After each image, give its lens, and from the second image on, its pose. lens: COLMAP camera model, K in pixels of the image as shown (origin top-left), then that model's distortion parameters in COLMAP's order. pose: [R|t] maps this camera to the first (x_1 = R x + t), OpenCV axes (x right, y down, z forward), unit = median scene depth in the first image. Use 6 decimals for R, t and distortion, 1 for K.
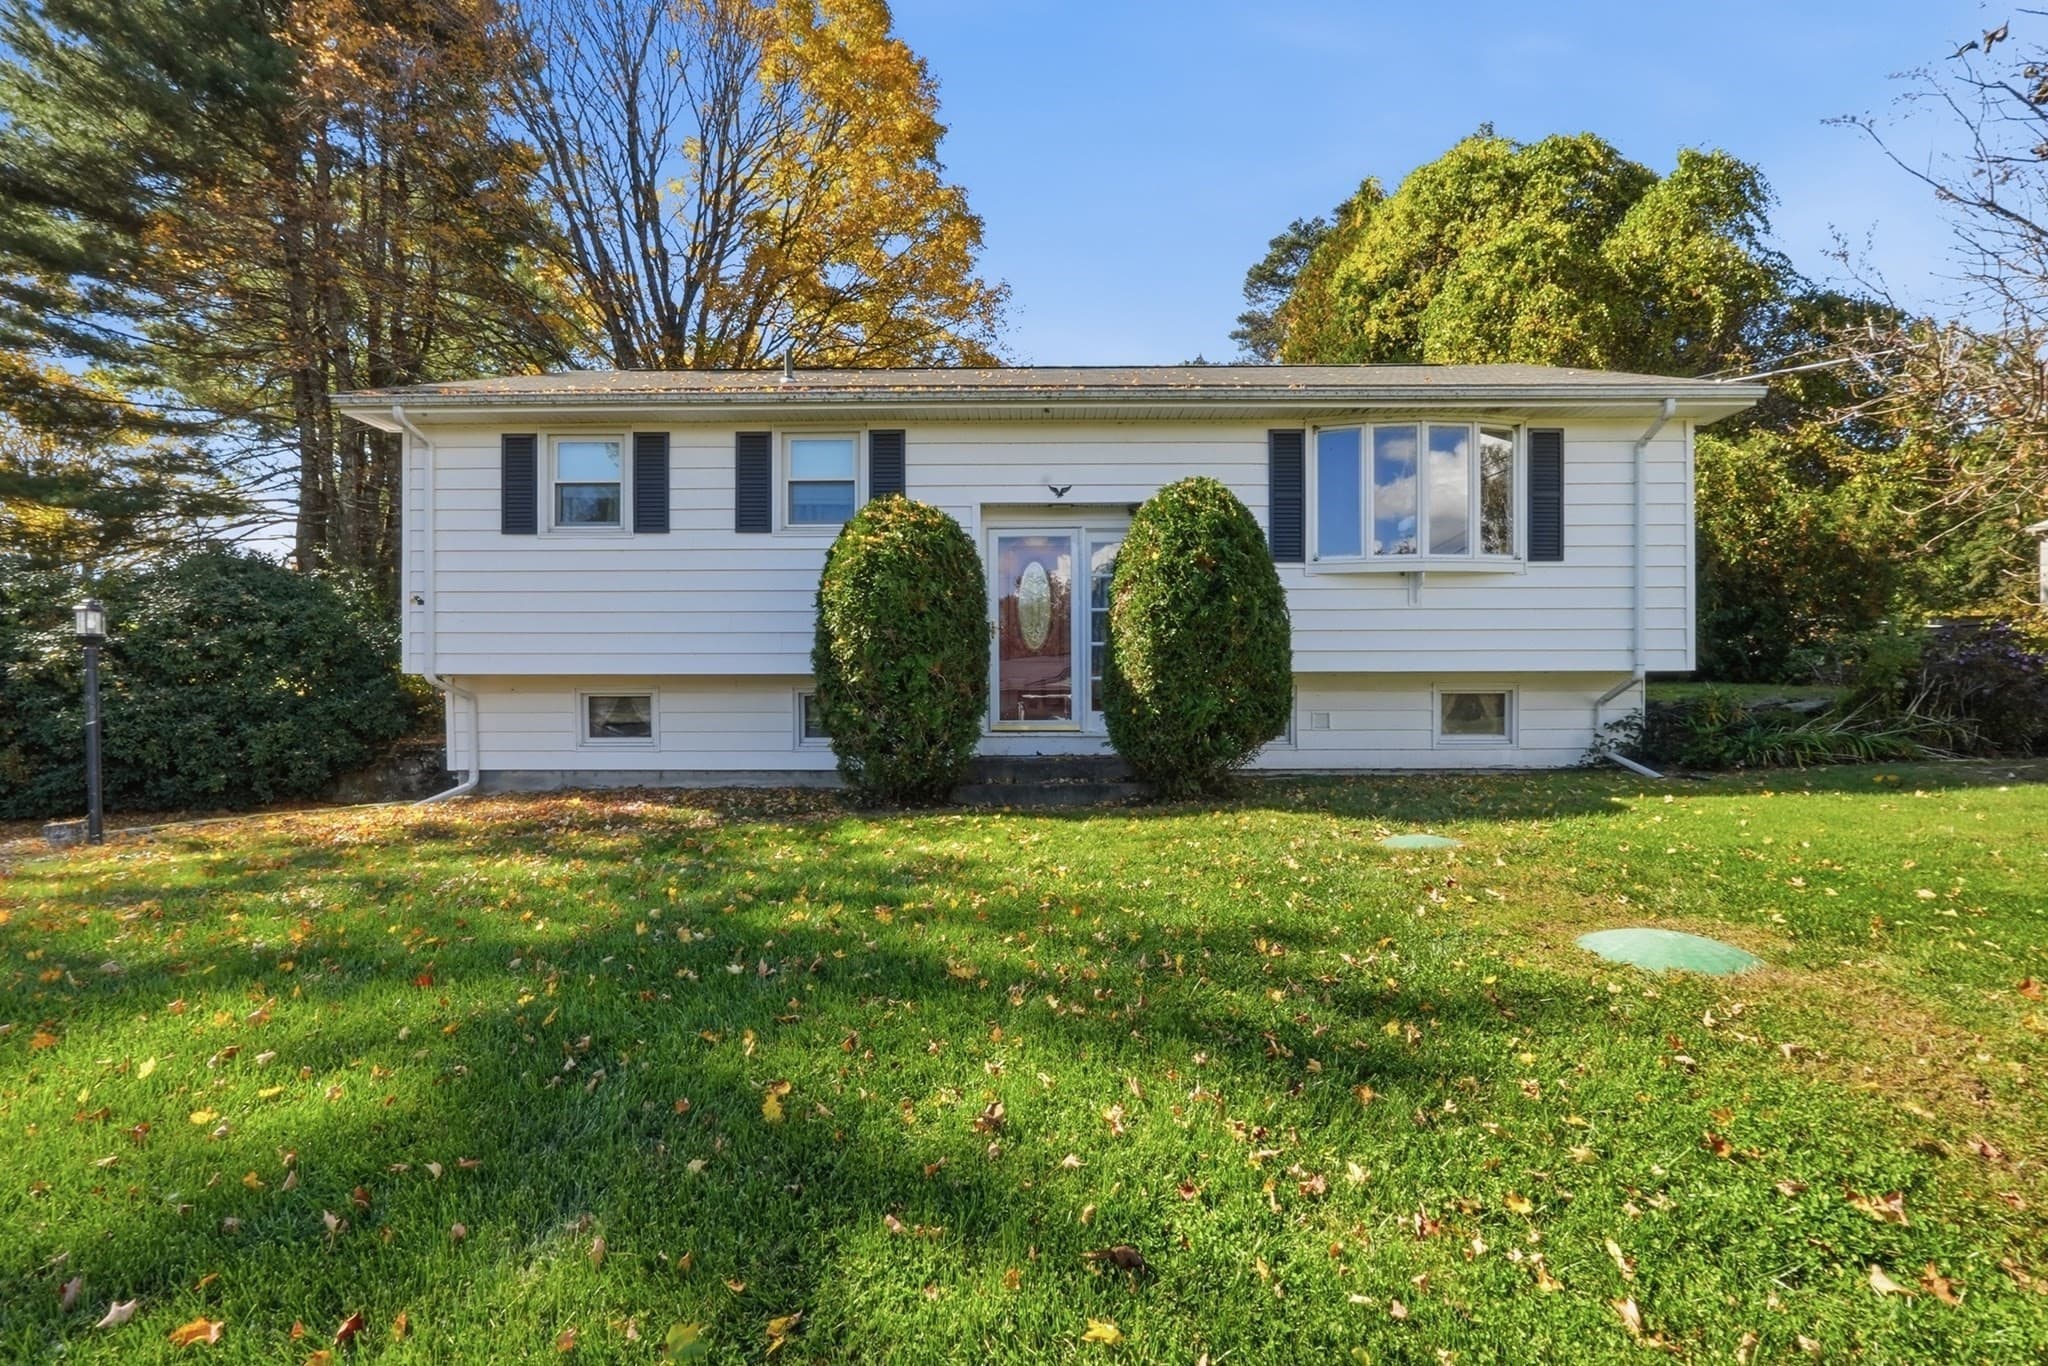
lens RADIAL K [[882.2, 0, 1033.4], [0, 882.2, 688.4], [0, 0, 1]] dist [-0.010801, 0.000776]
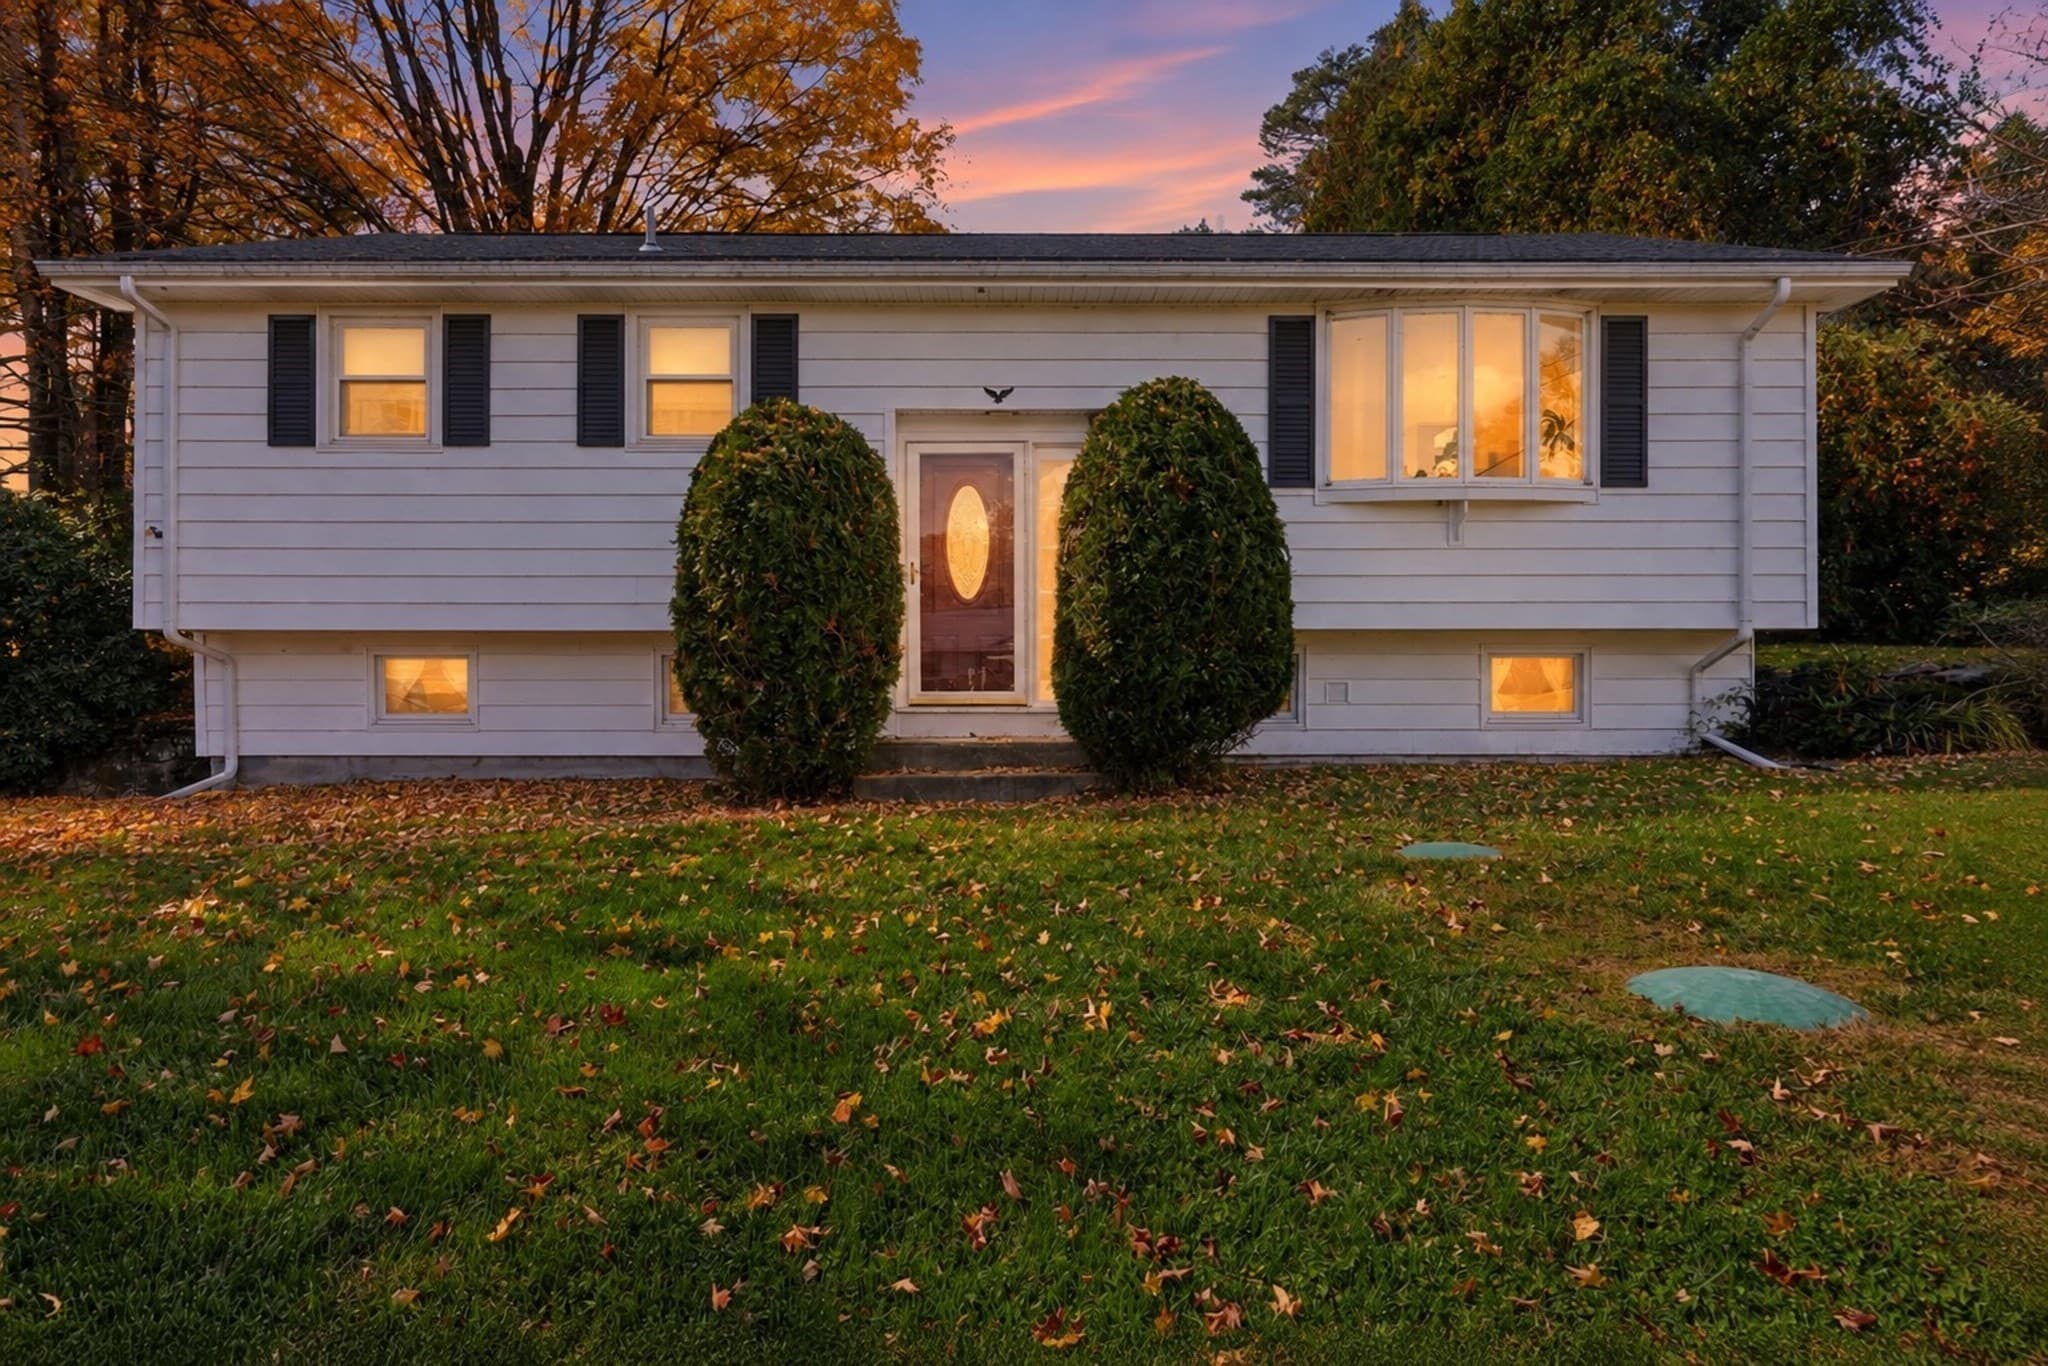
lens RADIAL K [[1136.6, 0, 1012.4], [0, 1136.6, 640.0], [0, 0, 1]] dist [-0.001513, -0.000087]
pose [[0.999895, 0.001910, 0.014355, 0.028164], [-0.001805, 0.999972, -0.007318, -0.001489], [-0.014369, 0.007292, 0.999870, 0.006061]]
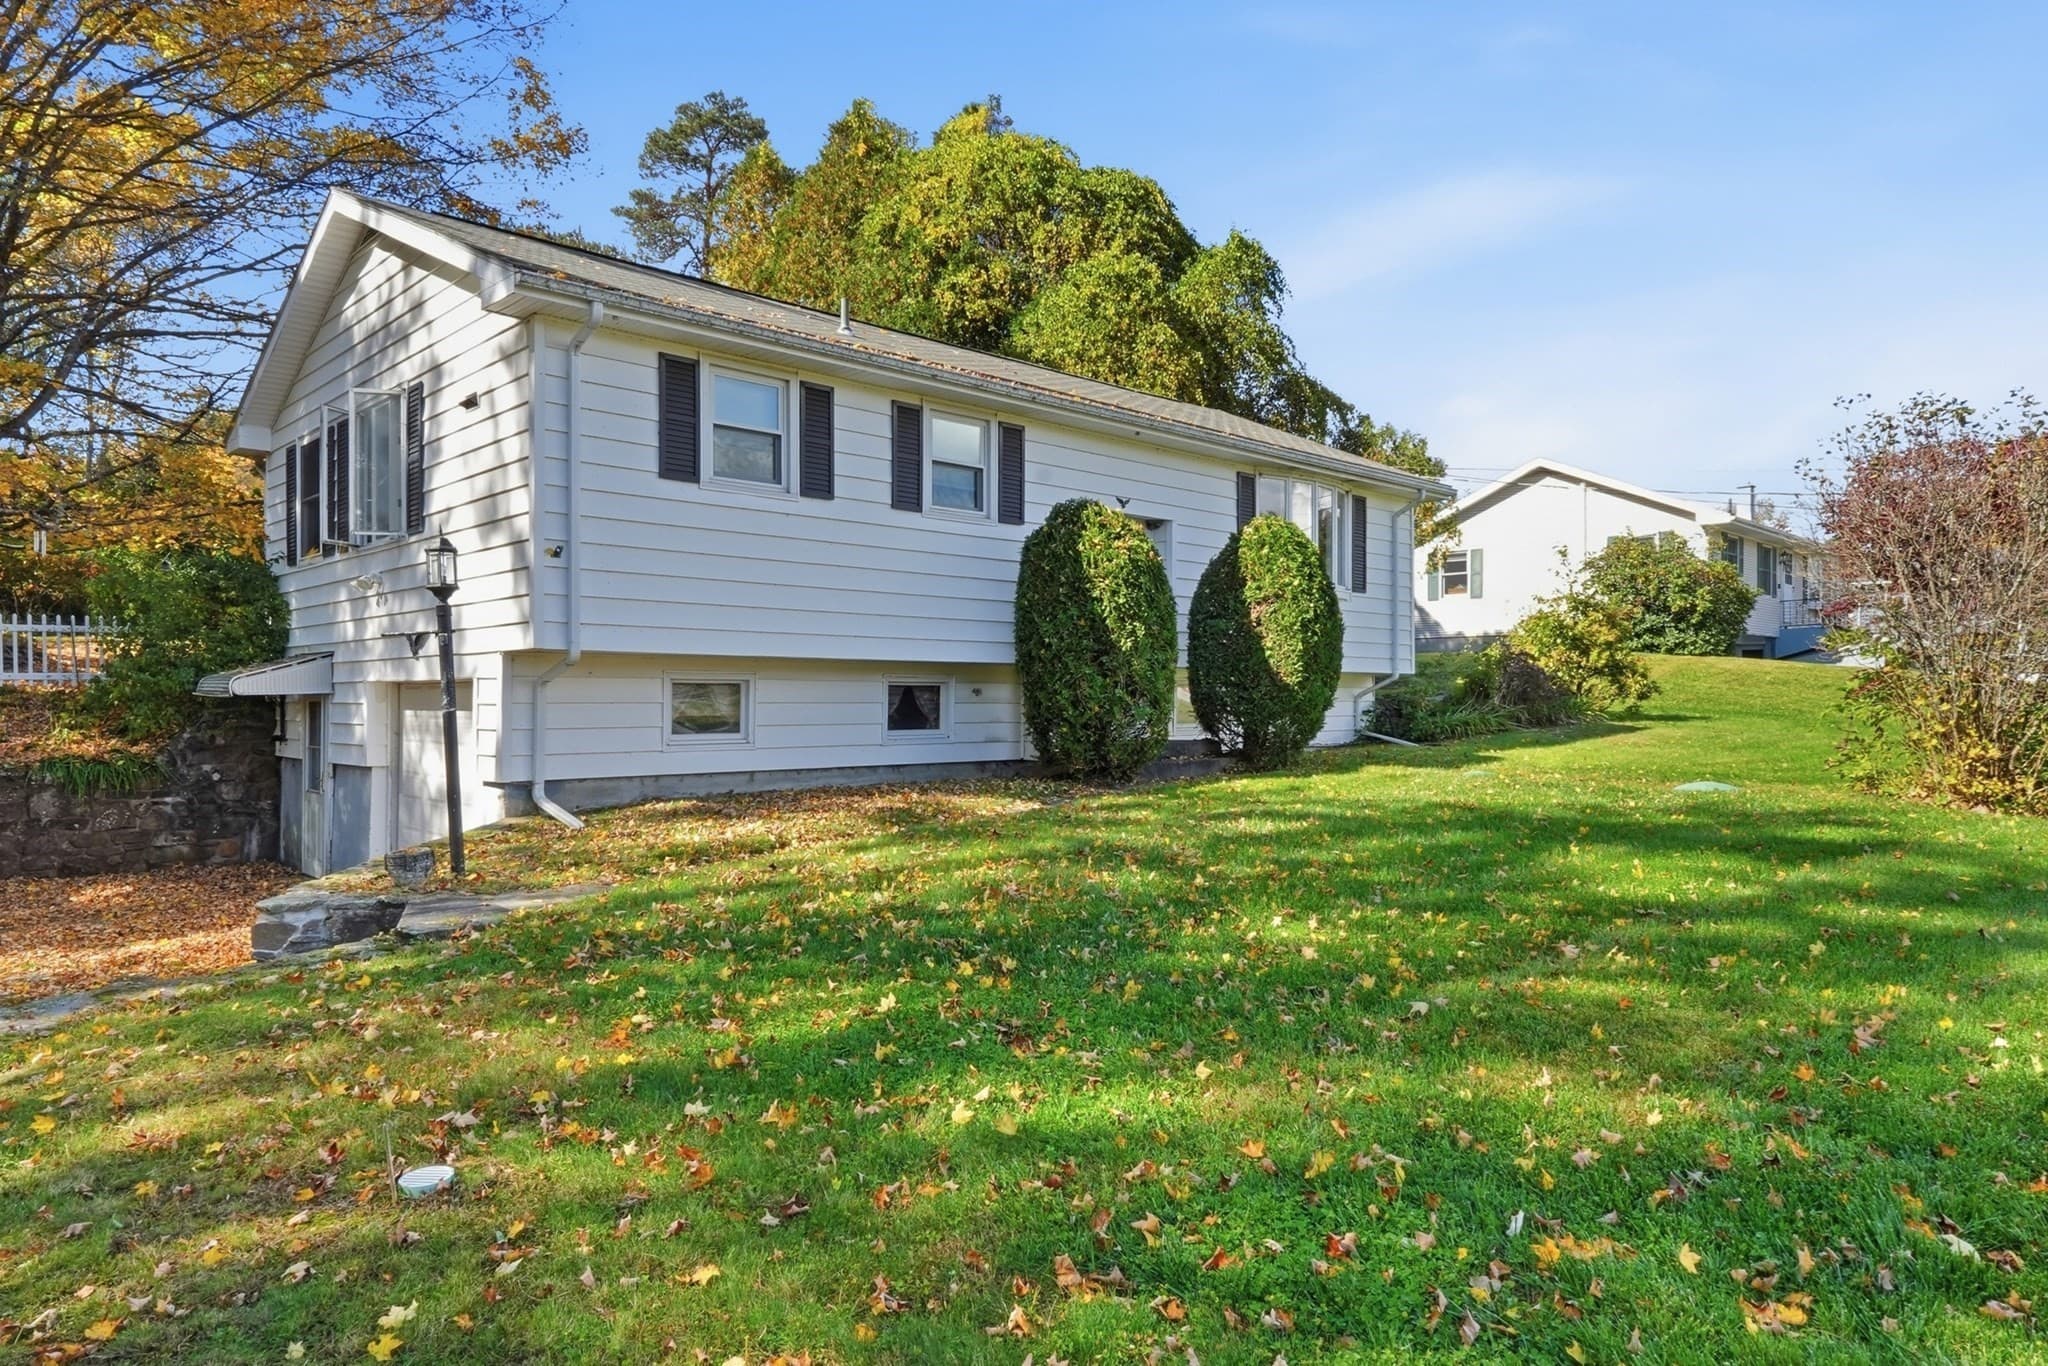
lens RADIAL K [[1278.9, 0, 1024.6], [0, 1278.9, 693.9], [0, 0, 1]] dist [0.015324, -0.002571]
pose [[0.710211, 0.004347, 0.703975, -1.211850], [-0.007159, 0.999974, 0.001049, 0.017287], [-0.703952, -0.005785, 0.710224, -0.061989]]
